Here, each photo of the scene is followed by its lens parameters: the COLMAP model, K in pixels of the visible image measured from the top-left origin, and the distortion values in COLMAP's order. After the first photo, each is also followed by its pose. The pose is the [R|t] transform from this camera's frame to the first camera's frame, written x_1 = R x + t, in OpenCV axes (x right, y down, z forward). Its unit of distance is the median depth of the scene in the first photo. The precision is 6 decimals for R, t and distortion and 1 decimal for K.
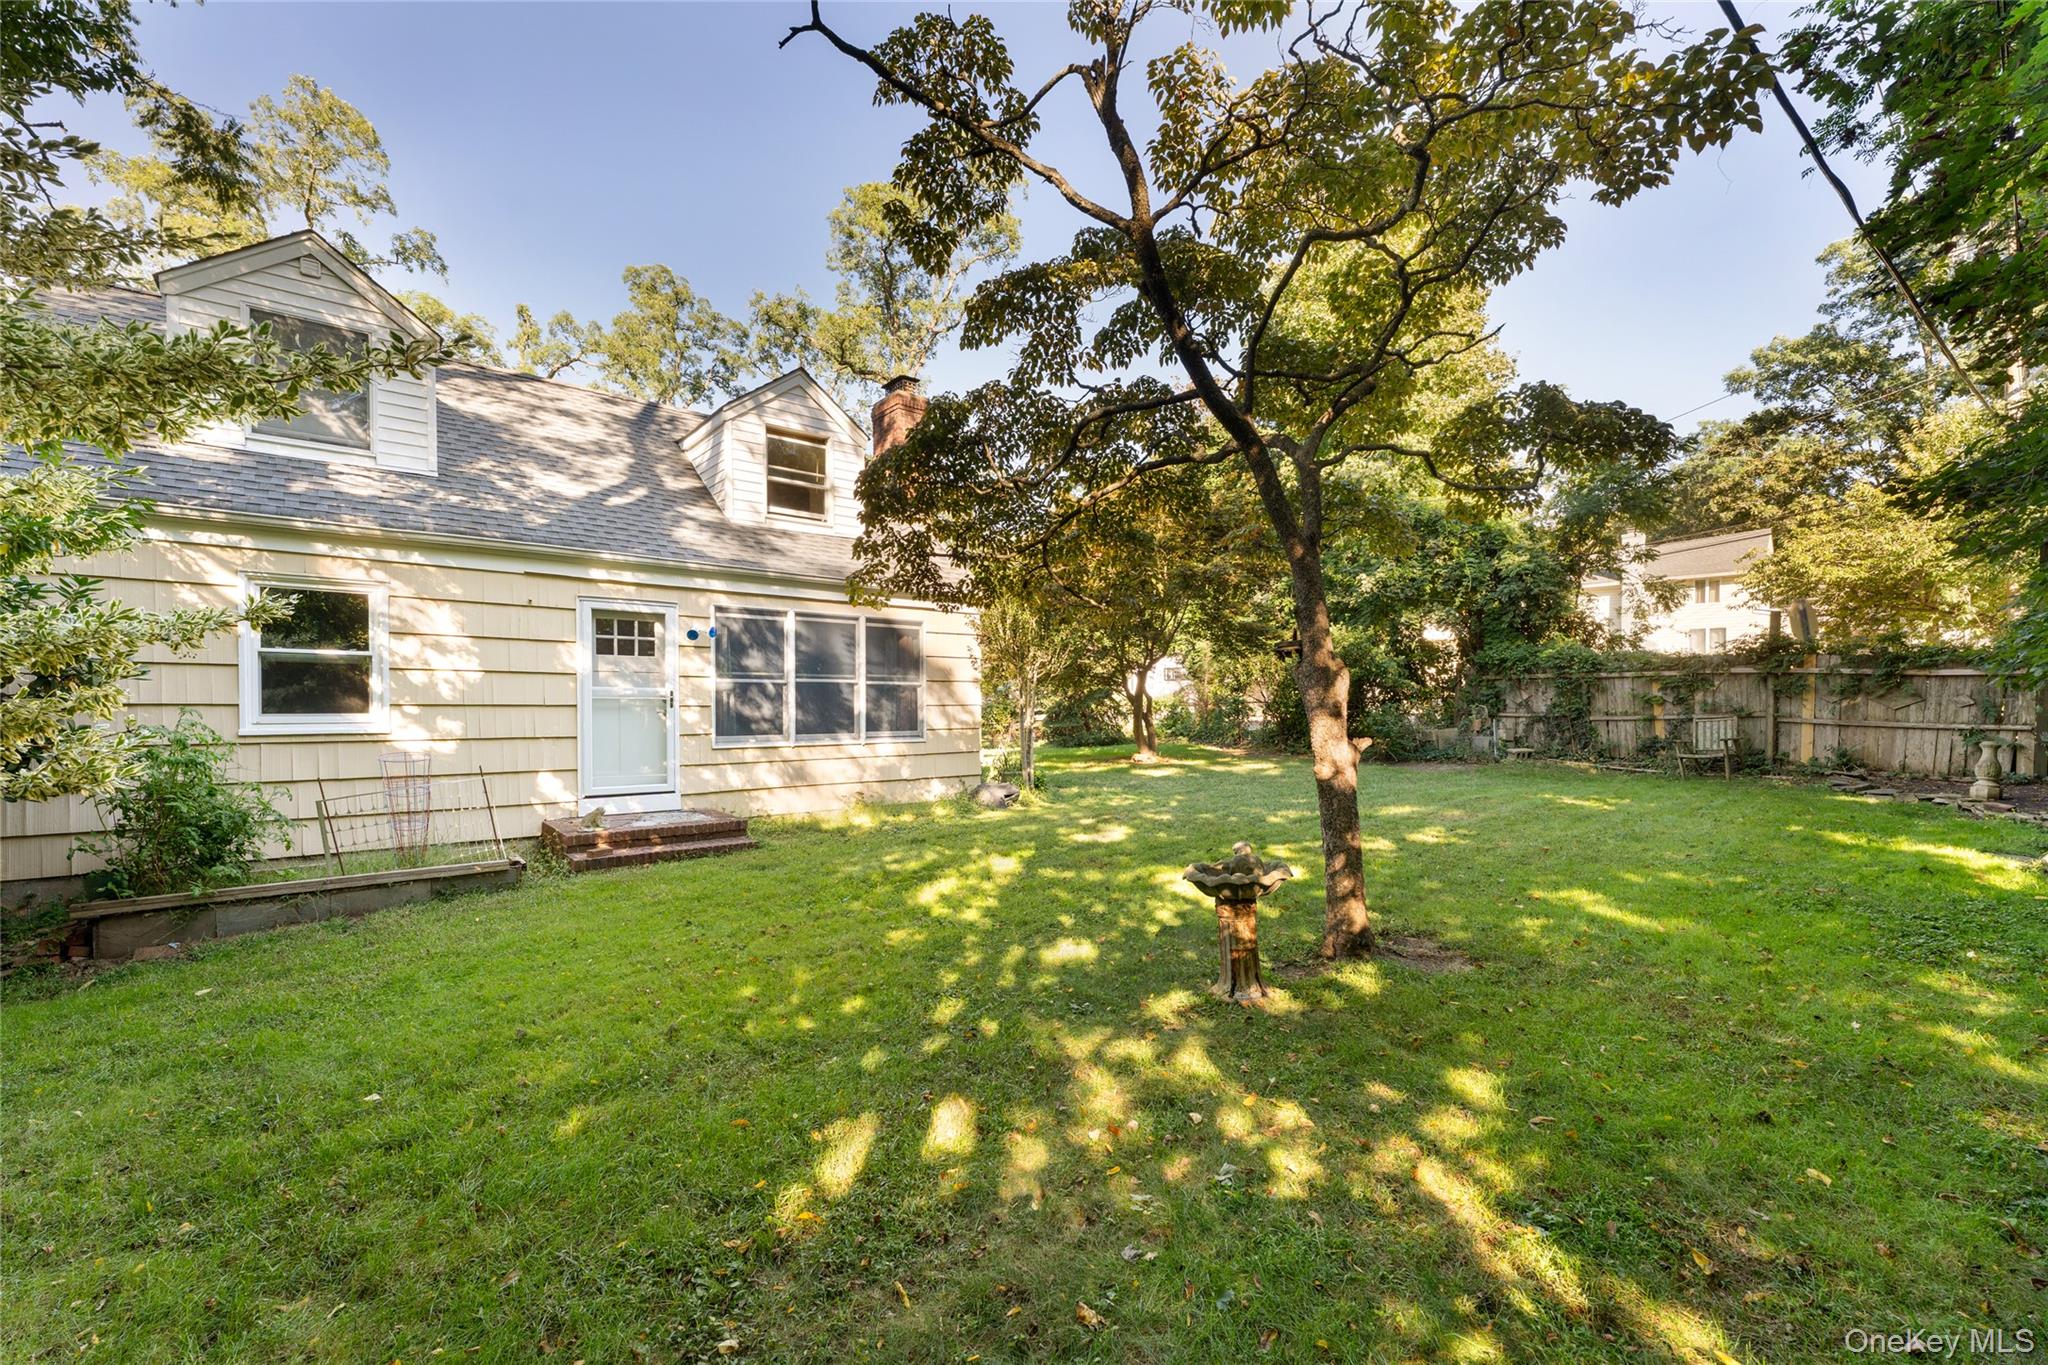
lens RADIAL K [[832.7, 0, 1019.9], [0, 832.7, 703.1], [0, 0, 1]] dist [0.002315, -0.001395]
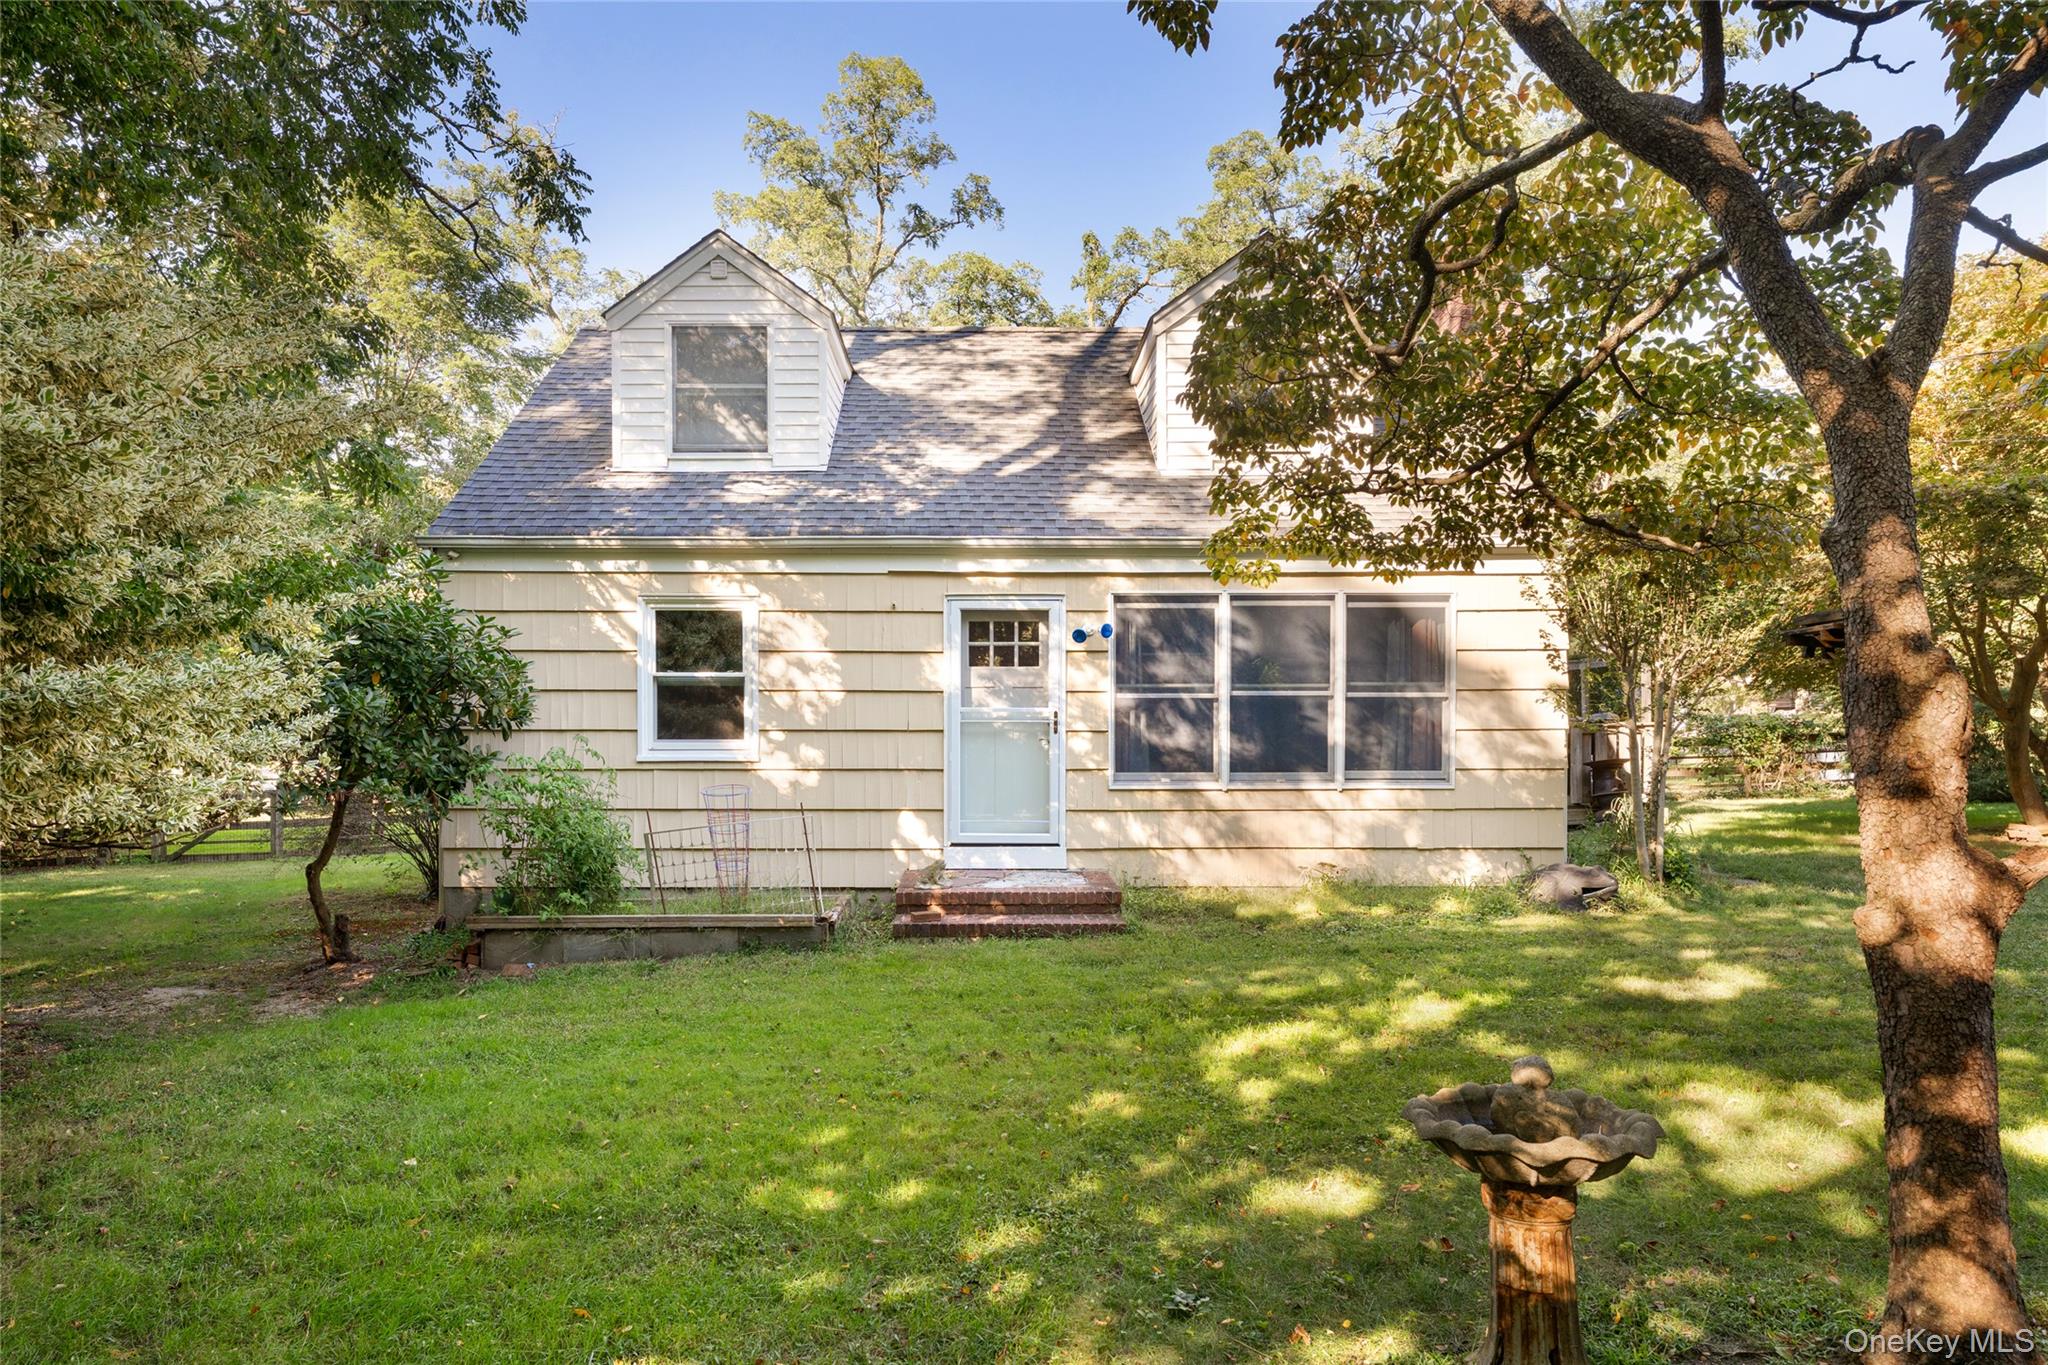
lens RADIAL K [[1173.0, 0, 1012.8], [0, 1173.0, 719.7], [0, 0, 1]] dist [0.012264, -0.003588]
pose [[0.771902, 0.001914, -0.635739, 0.259141], [0.003149, 0.999972, 0.006833, -0.016234], [0.635734, -0.007276, 0.771874, 0.172334]]
